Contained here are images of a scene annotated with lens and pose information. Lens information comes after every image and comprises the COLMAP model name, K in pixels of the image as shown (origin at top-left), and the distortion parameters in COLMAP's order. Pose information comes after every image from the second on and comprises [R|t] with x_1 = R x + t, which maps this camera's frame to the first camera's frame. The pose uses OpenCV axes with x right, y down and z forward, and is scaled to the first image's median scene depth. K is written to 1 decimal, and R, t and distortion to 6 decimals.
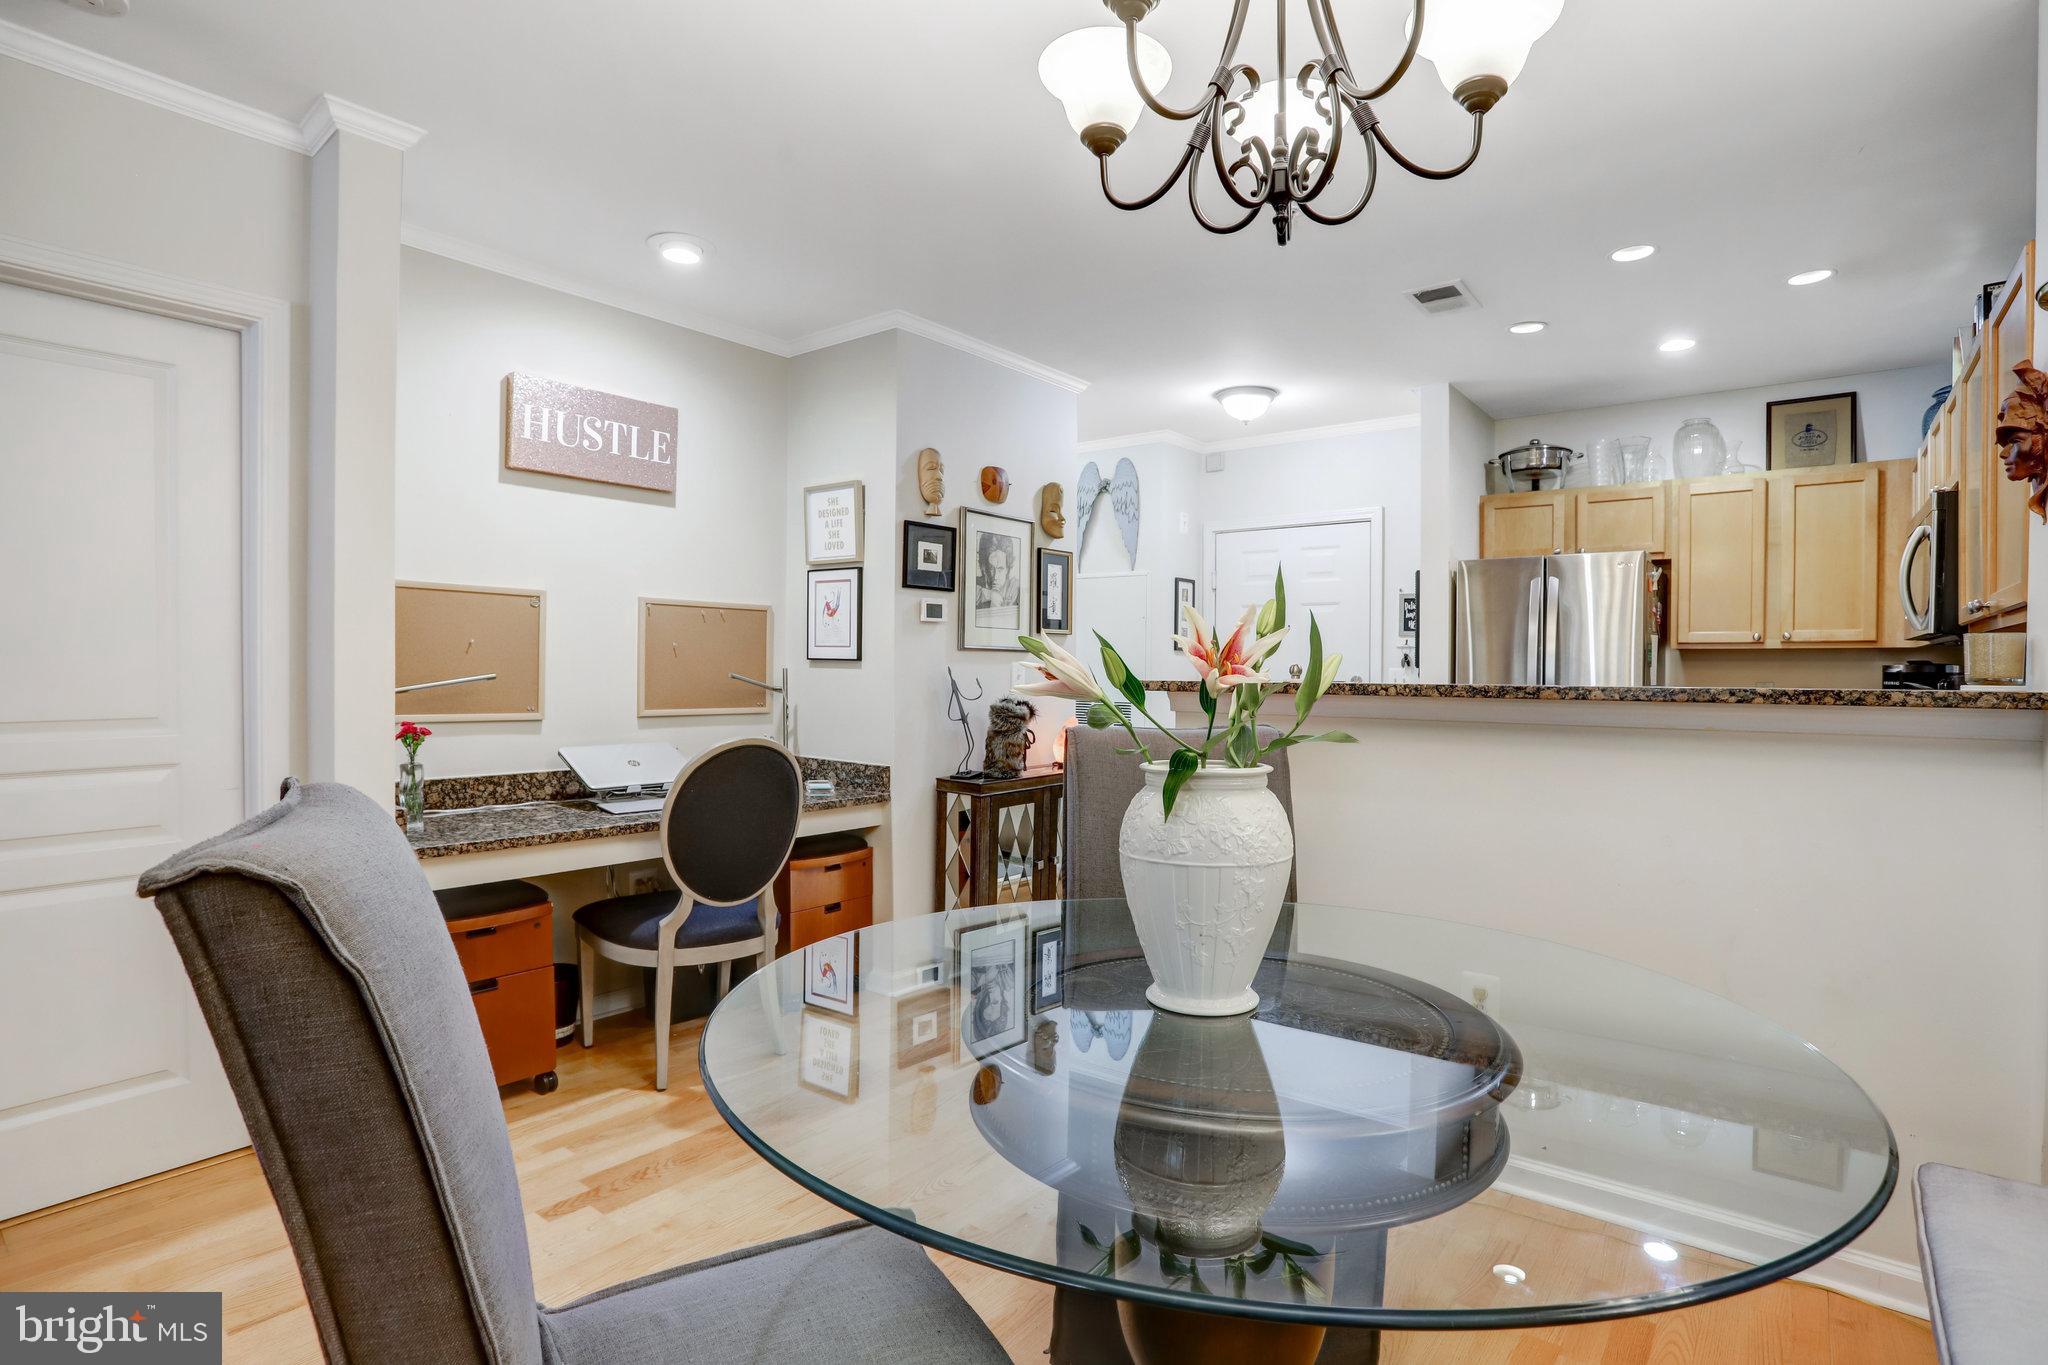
lens RADIAL K [[1025.0, 0, 1031.4], [0, 1025.0, 697.9], [0, 0, 1]] dist [-0.071431, 0.028462]
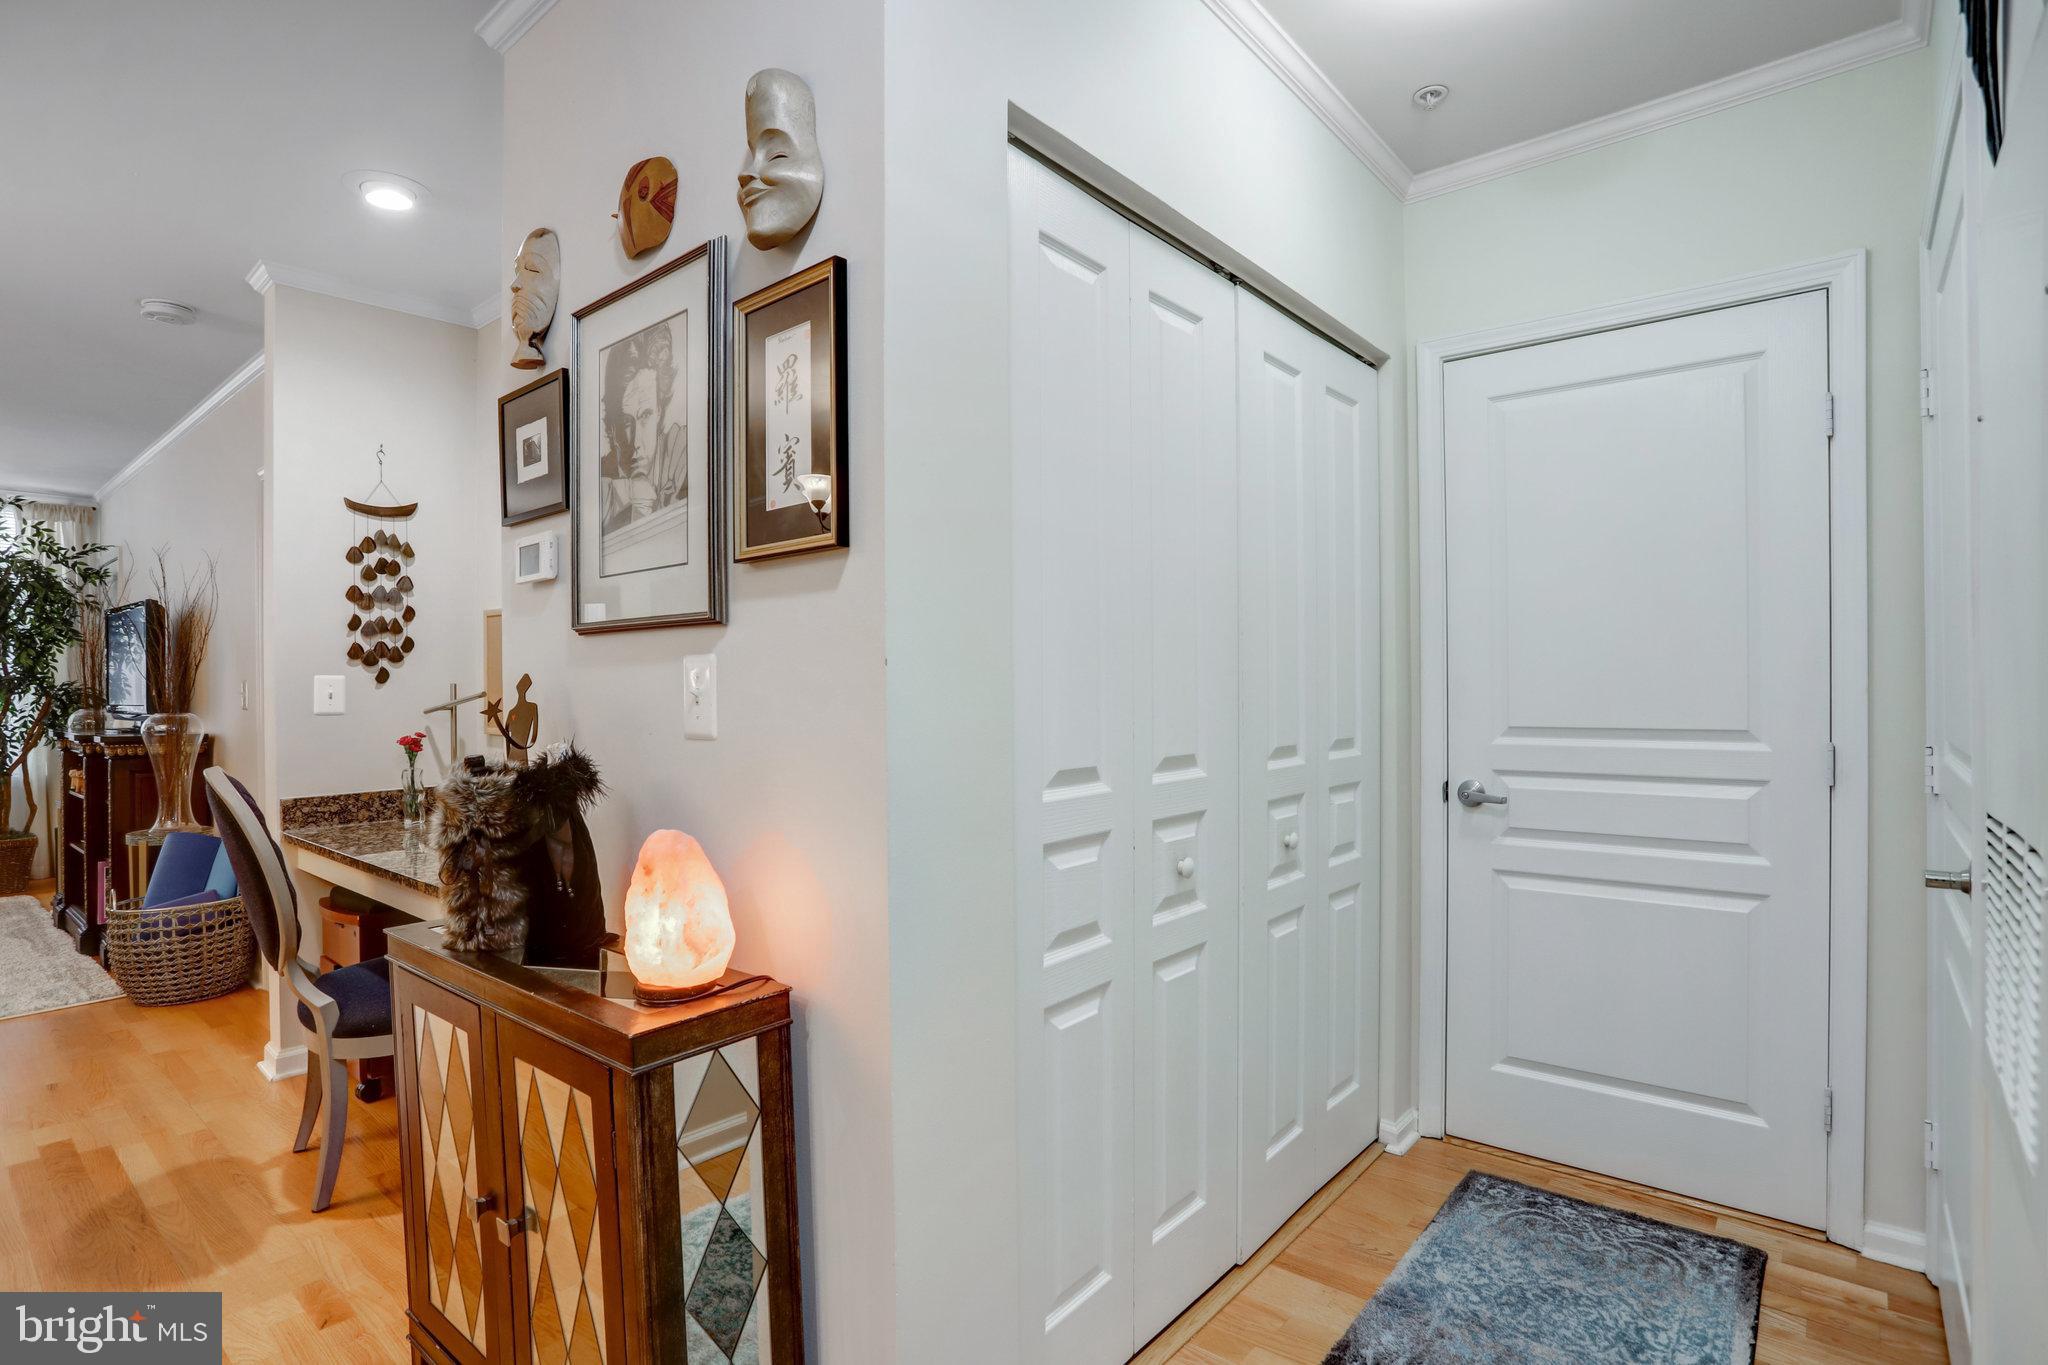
lens RADIAL K [[1025.0, 0, 1022.6], [0, 1025.0, 686.9], [0, 0, 1]] dist [-0.071431, 0.028462]
pose [[-0.029016, -0.001887, -0.999577, 0.369804], [-0.015925, 0.999872, -0.001425, -0.027756], [0.999452, 0.015877, -0.029043, 1.237006]]
